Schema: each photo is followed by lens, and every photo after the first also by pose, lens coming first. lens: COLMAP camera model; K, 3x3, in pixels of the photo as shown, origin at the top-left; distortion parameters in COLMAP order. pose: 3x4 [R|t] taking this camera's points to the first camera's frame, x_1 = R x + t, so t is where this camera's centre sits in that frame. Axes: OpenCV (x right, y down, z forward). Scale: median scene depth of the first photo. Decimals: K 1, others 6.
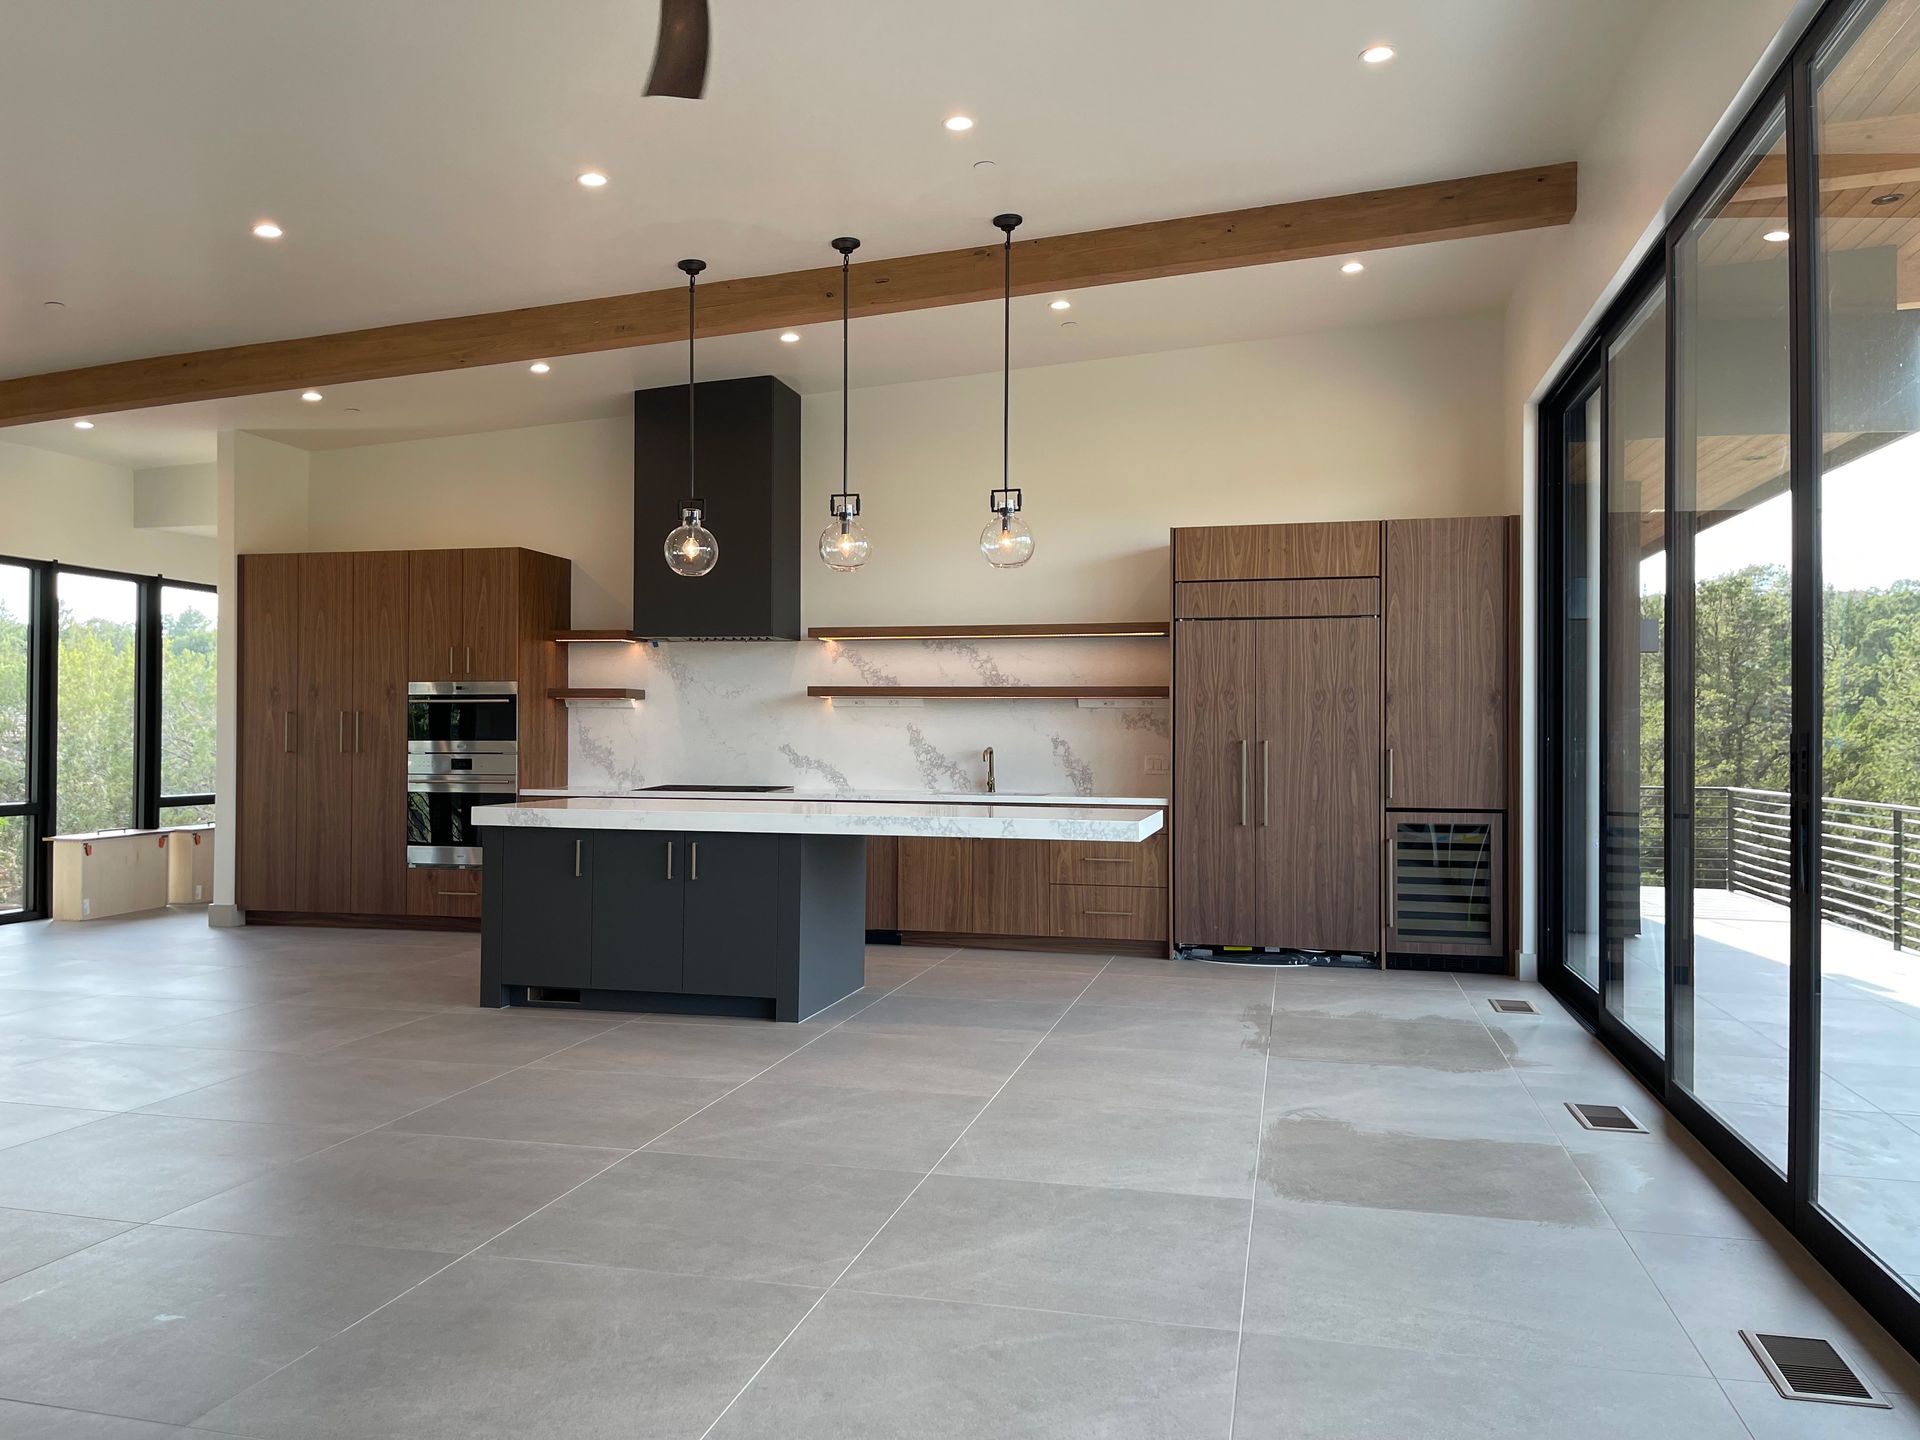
lens RADIAL K [[1356.8, 0, 954.6], [0, 1356.8, 722.6], [0, 0, 1]] dist [0.004107, 0.000412]
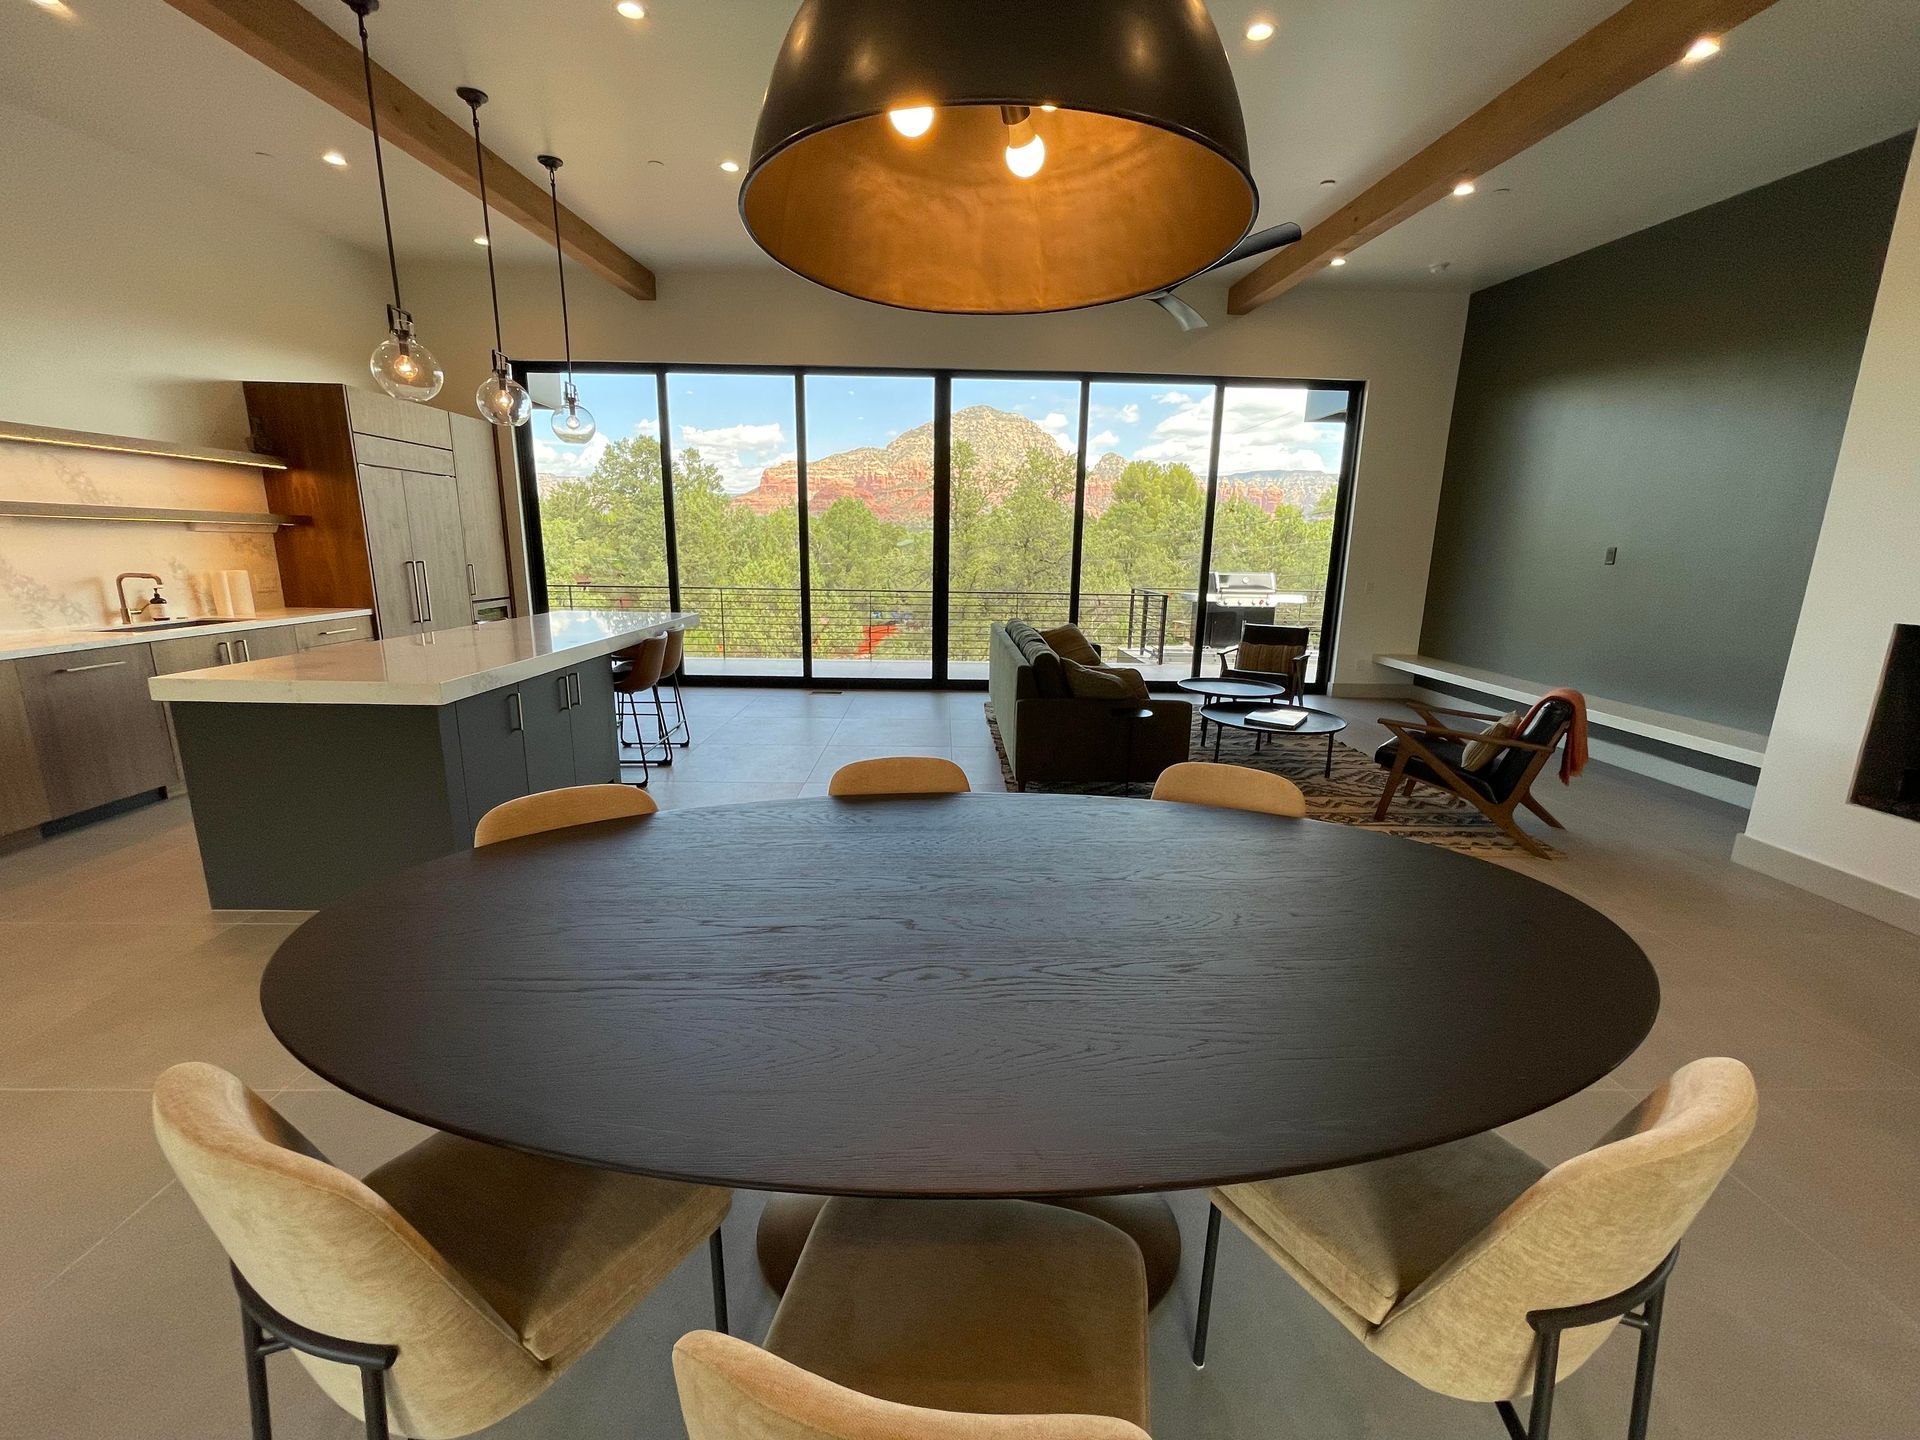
lens RADIAL K [[761.8, 0, 967.1], [0, 761.8, 717.8], [0, 0, 1]] dist [0.000015, -0.001766]
pose [[-0.274222, -0.222231, 0.935636, -0.623151], [-0.029386, 0.974414, 0.222829, -0.018309], [-0.961217, 0.033610, -0.273736, 0.589756]]
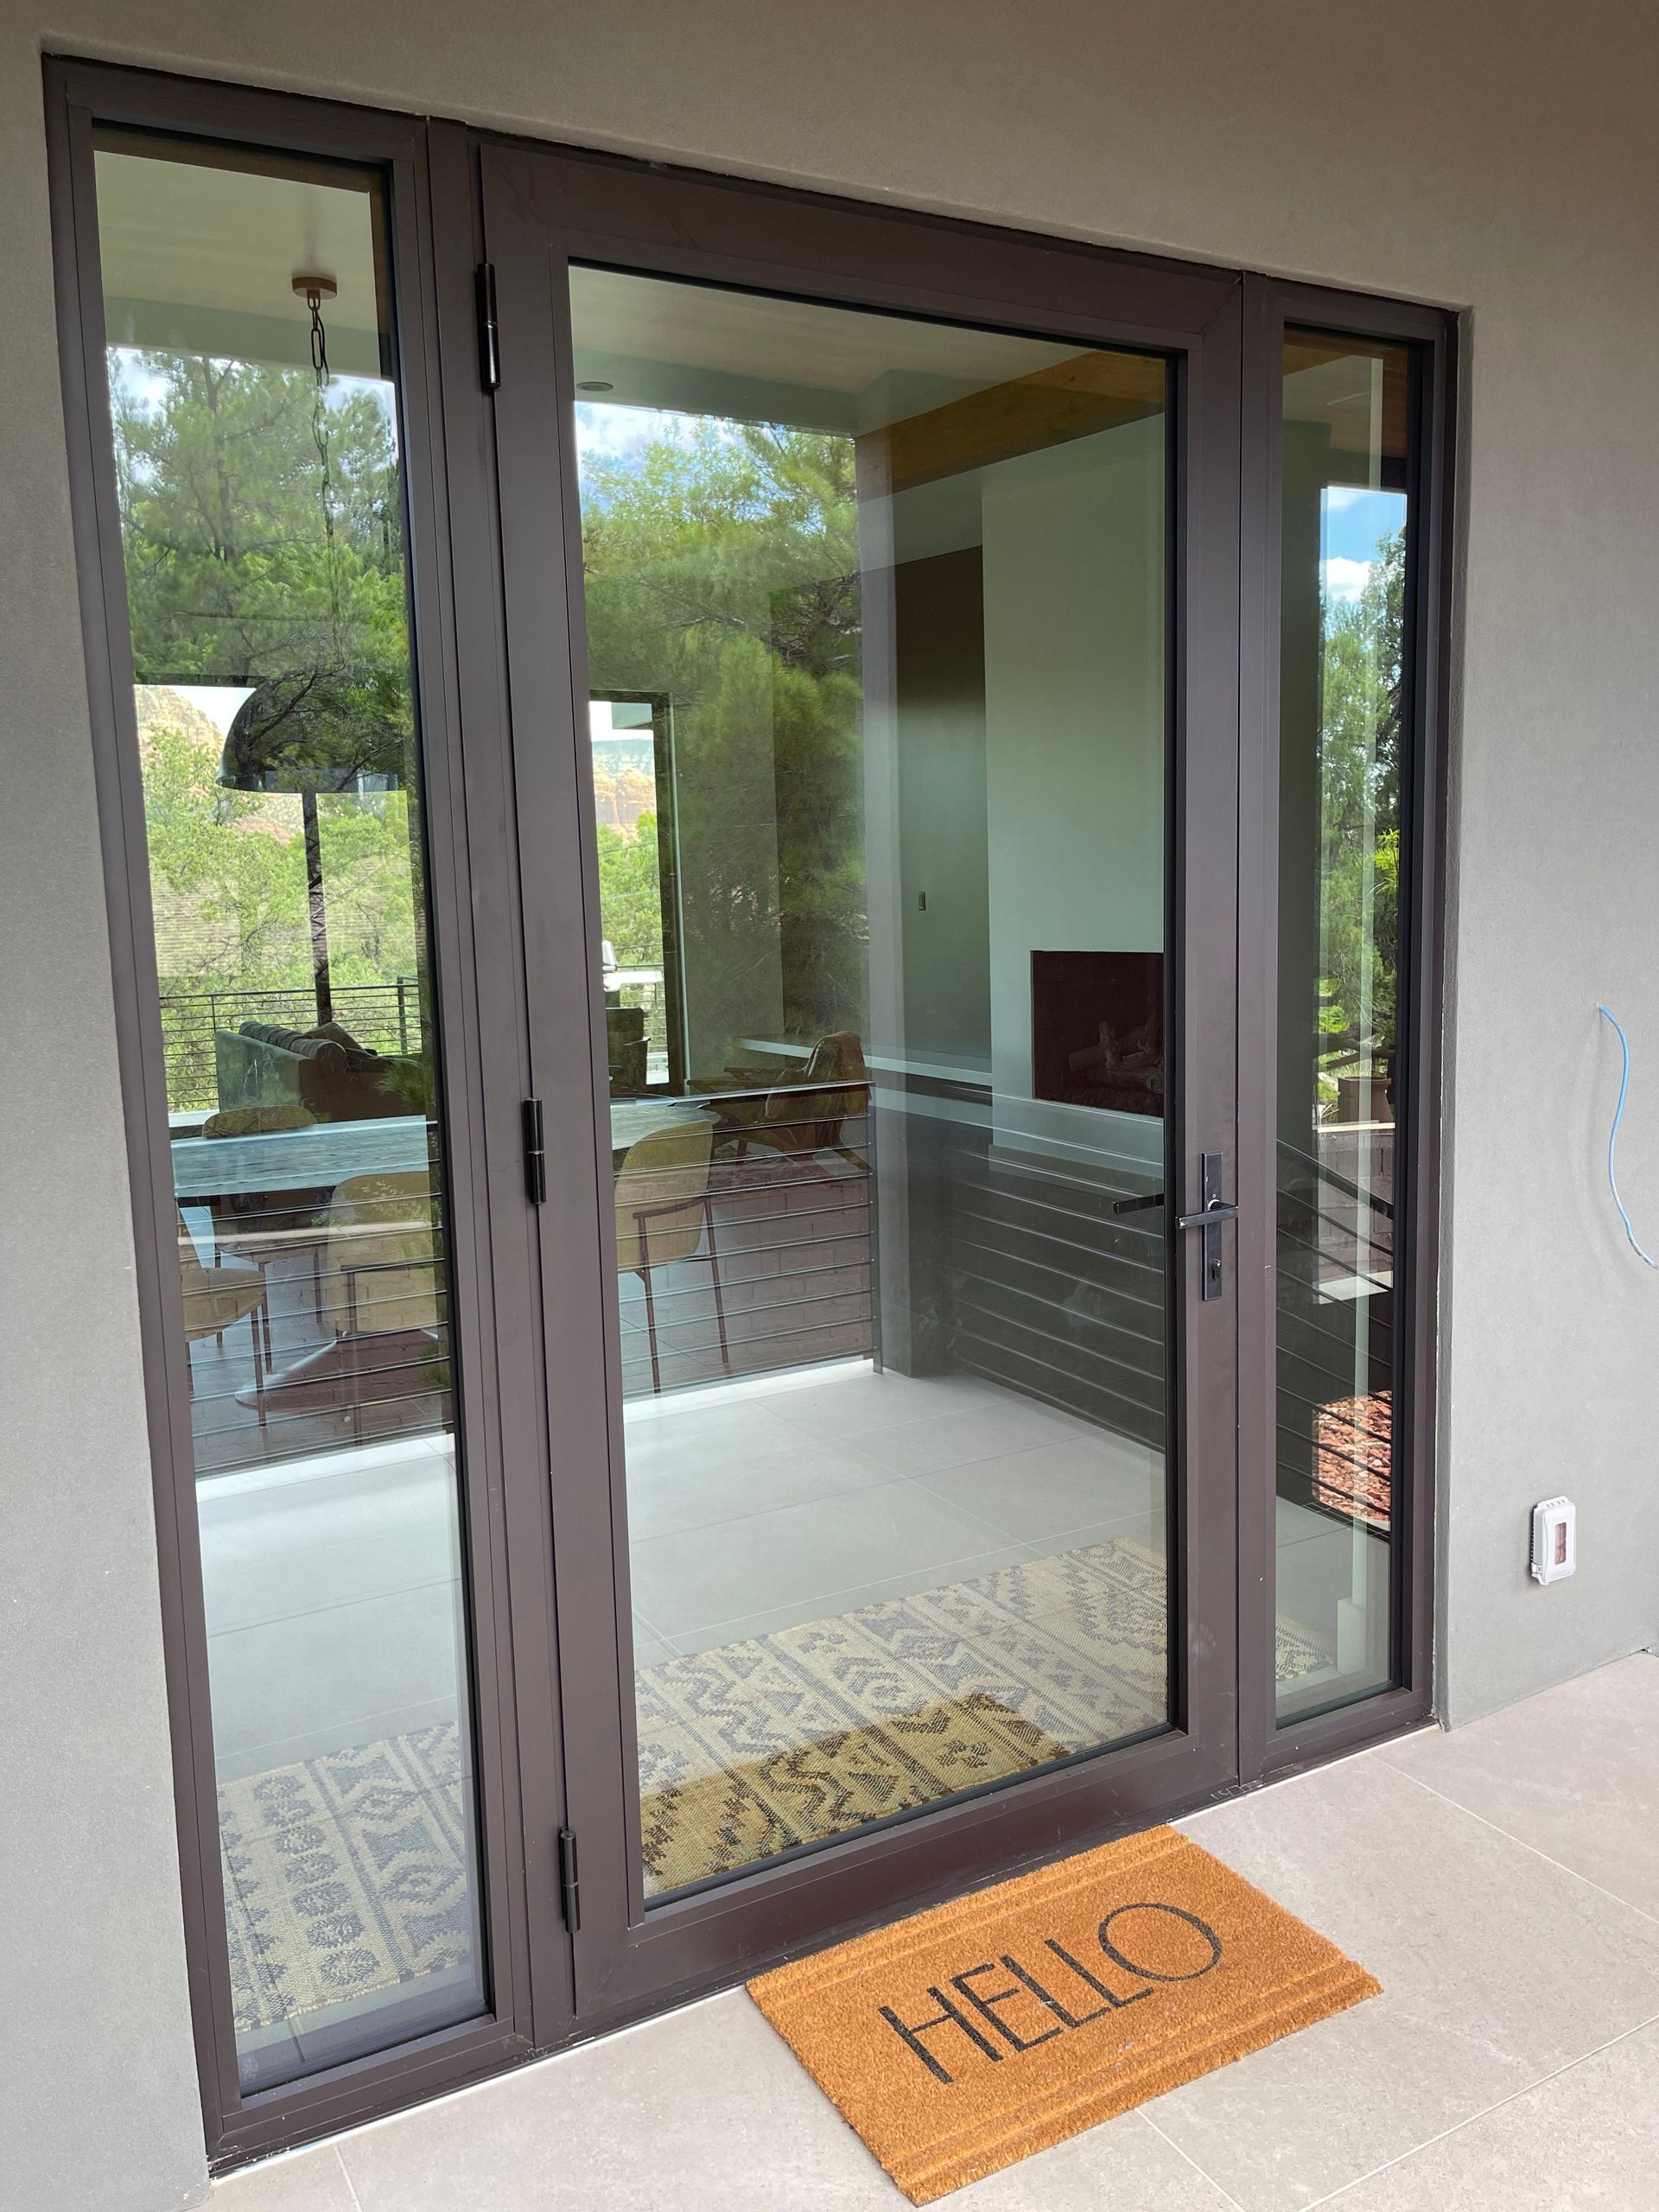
lens RADIAL K [[1651.6, 0, 827.2], [0, 1651.6, 1104.9], [0, 0, 1]] dist [0.034728, -0.030437]
pose [[-0.710278, -0.096346, 0.697296, -1.049747], [-0.011796, 0.992079, 0.125061, -0.032570], [-0.703822, 0.080603, -0.705789, 0.900337]]
